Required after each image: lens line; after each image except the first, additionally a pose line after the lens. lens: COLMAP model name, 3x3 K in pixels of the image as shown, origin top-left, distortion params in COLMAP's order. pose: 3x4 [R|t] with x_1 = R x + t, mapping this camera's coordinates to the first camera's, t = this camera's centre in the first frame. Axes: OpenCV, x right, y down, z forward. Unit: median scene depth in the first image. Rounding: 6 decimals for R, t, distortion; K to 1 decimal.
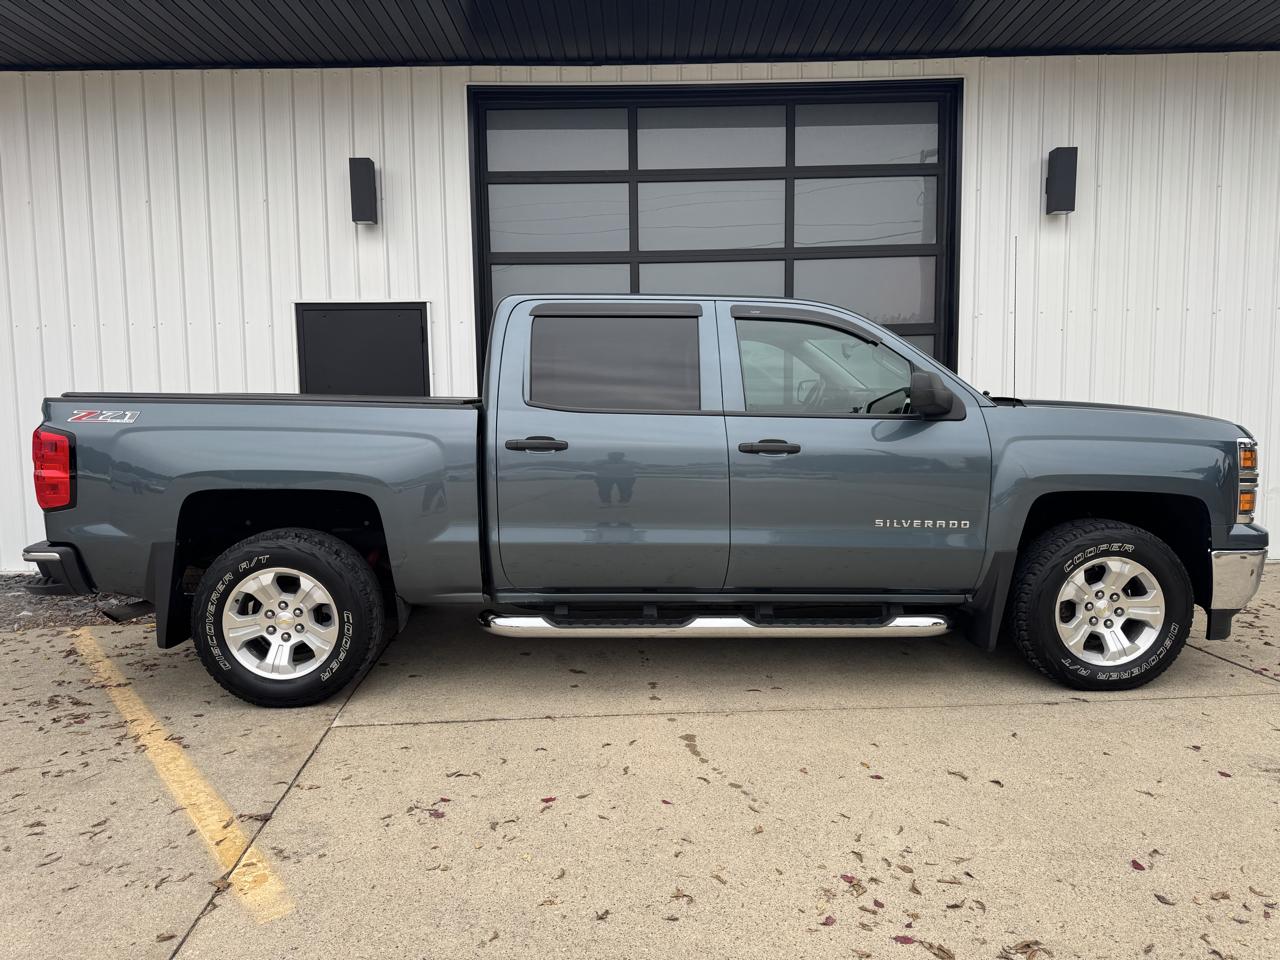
lens RADIAL K [[899.6, 0, 638.1], [0, 899.6, 481.0], [0, 0, 1]] dist [0.023666, -0.028369]
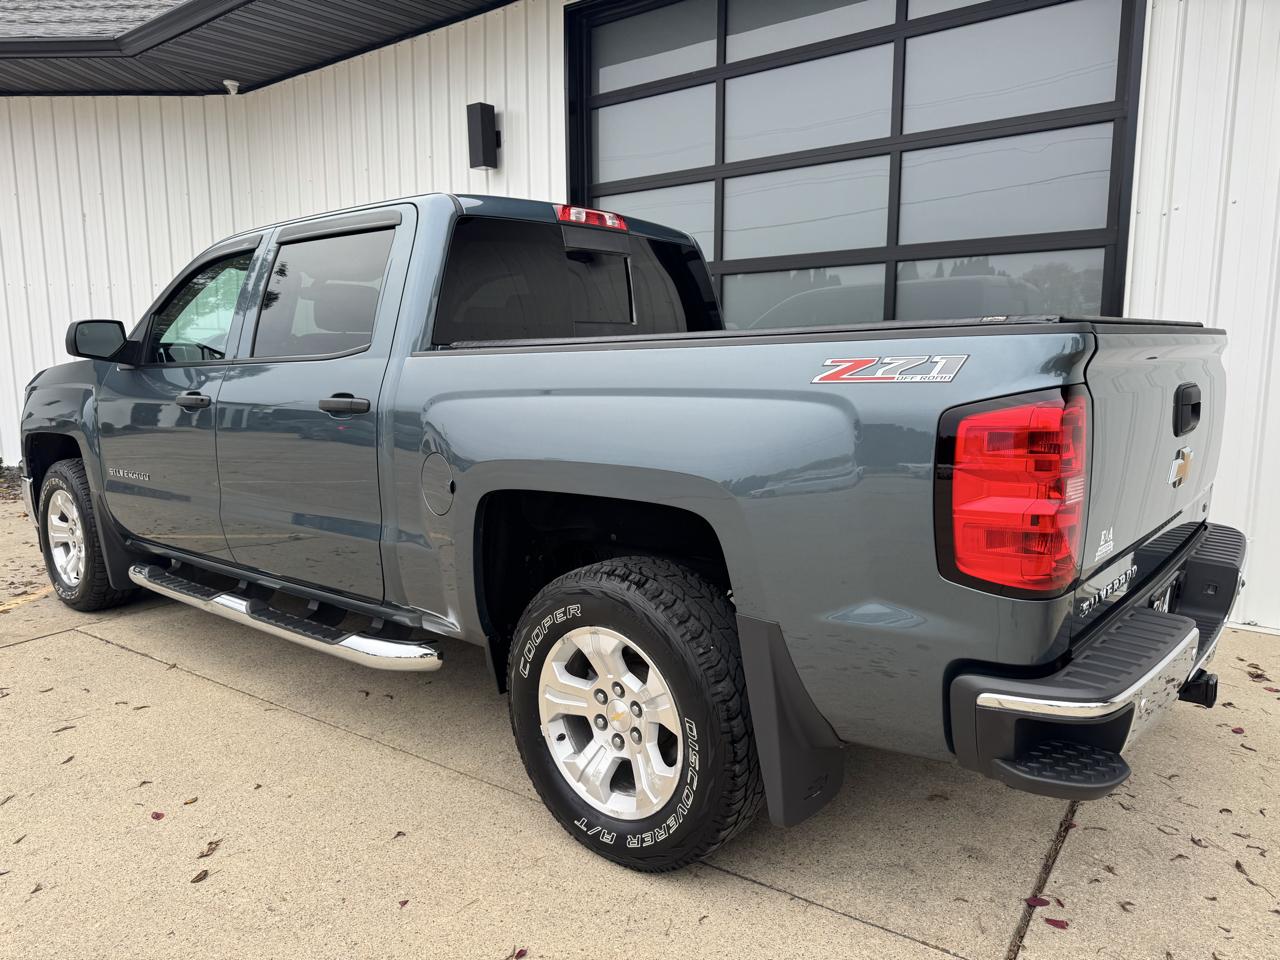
lens RADIAL K [[907.0, 0, 643.0], [0, 907.0, 480.0], [0, 0, 1]] dist [0.005877, -0.009565]
pose [[0.783633, 0.099730, -0.613166, 0.517264], [-0.061912, 0.994653, 0.082655, -0.032426], [0.618131, -0.026809, 0.785618, 0.305952]]
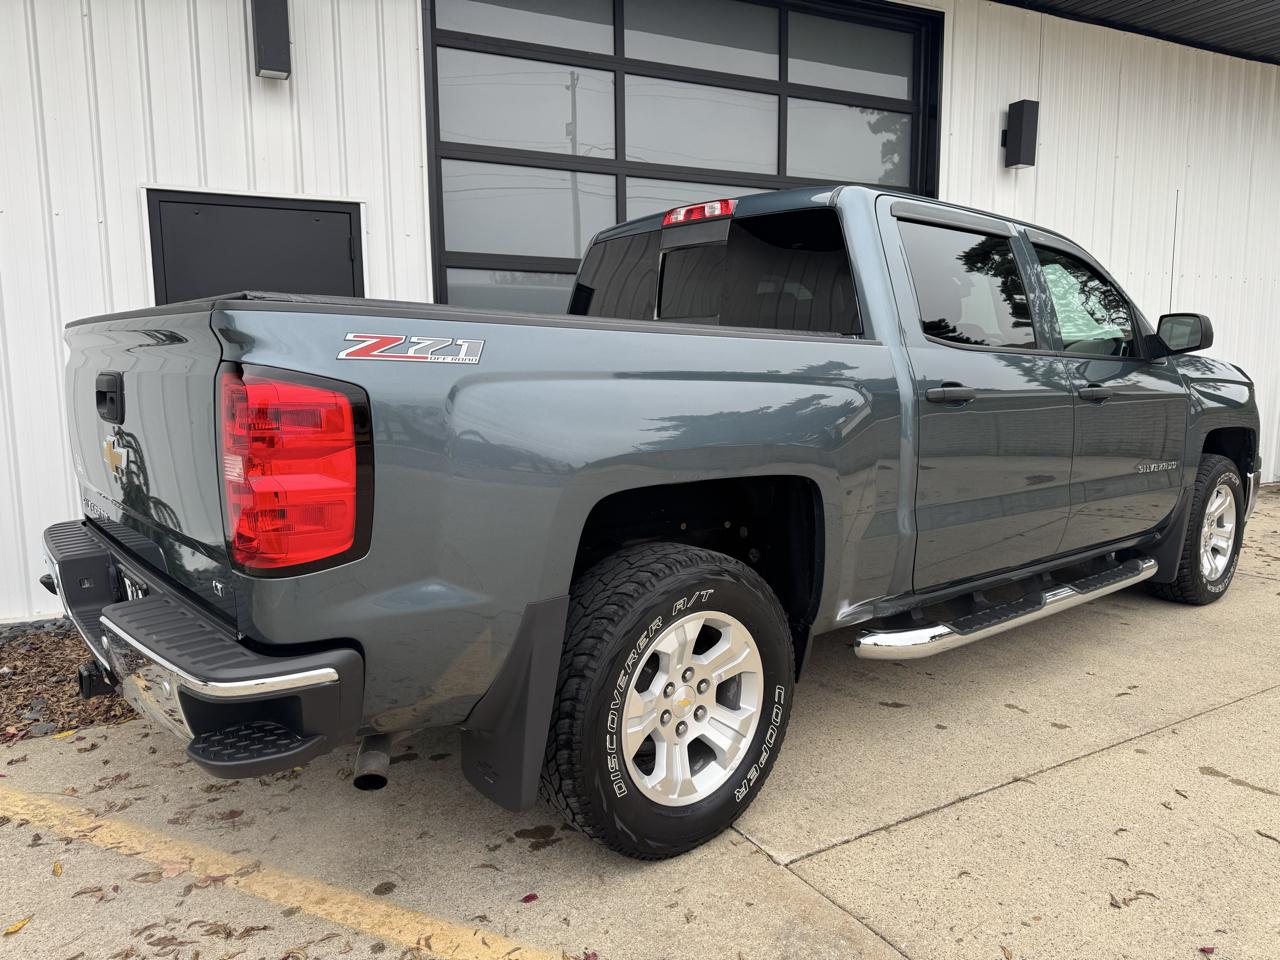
lens RADIAL K [[907.0, 0, 643.0], [0, 907.0, 480.0], [0, 0, 1]] dist [0.005877, -0.009565]
pose [[0.892688, -0.051989, 0.447666, -0.385018], [0.035379, 0.998343, 0.045392, -0.009445], [-0.449283, -0.024683, 0.893048, 0.283385]]
